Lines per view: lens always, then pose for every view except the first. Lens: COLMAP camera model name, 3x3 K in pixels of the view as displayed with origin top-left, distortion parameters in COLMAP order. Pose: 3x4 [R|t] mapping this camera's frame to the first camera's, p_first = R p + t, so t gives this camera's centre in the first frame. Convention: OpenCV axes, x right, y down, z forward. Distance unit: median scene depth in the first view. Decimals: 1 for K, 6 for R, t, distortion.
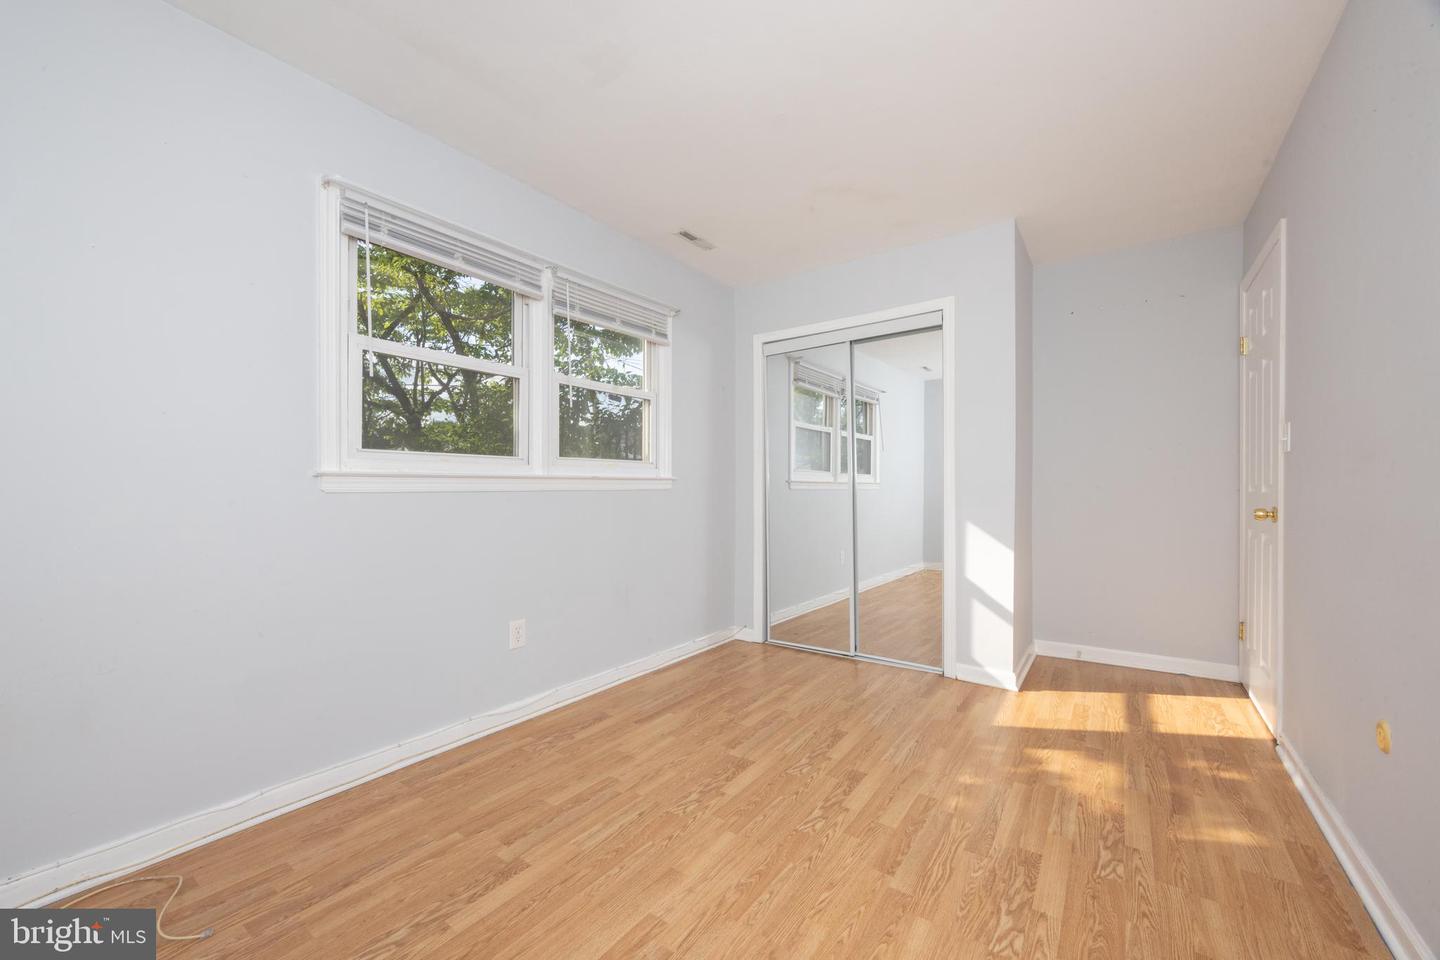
lens RADIAL K [[556.8, 0, 716.1], [0, 556.8, 486.4], [0, 0, 1]] dist [-0.002619, -0.000330]
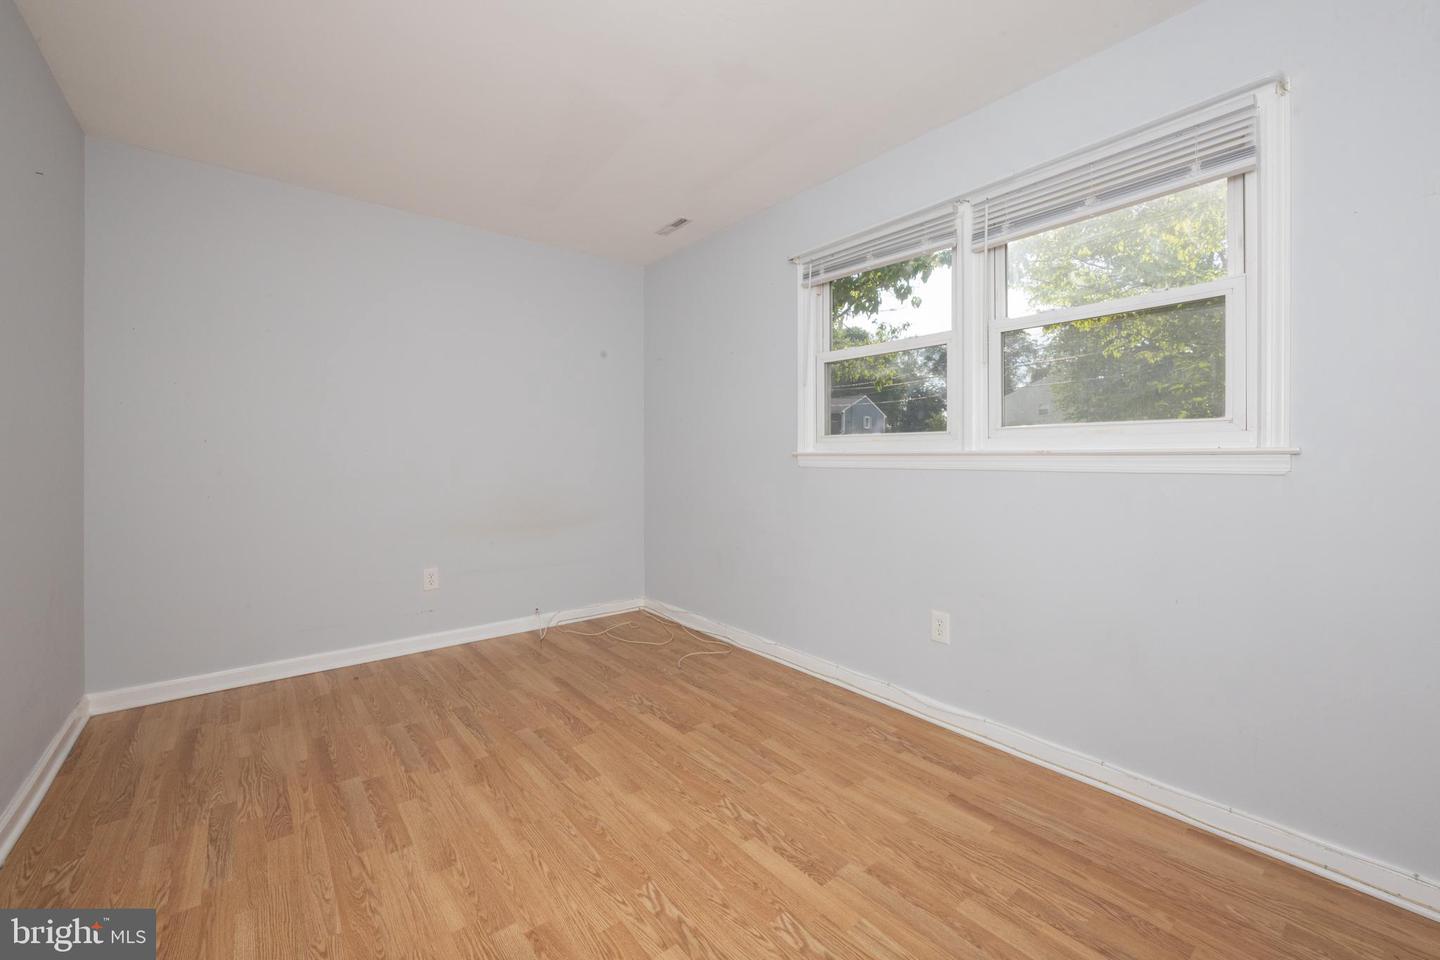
lens RADIAL K [[574.7, 0, 719.3], [0, 574.7, 456.4], [0, 0, 1]] dist [-0.001503, -0.000082]
pose [[-0.251942, -0.003989, -0.967734, 0.802568], [-0.002904, 0.999990, -0.003366, -0.010178], [0.967738, 0.001962, -0.251951, 1.111427]]
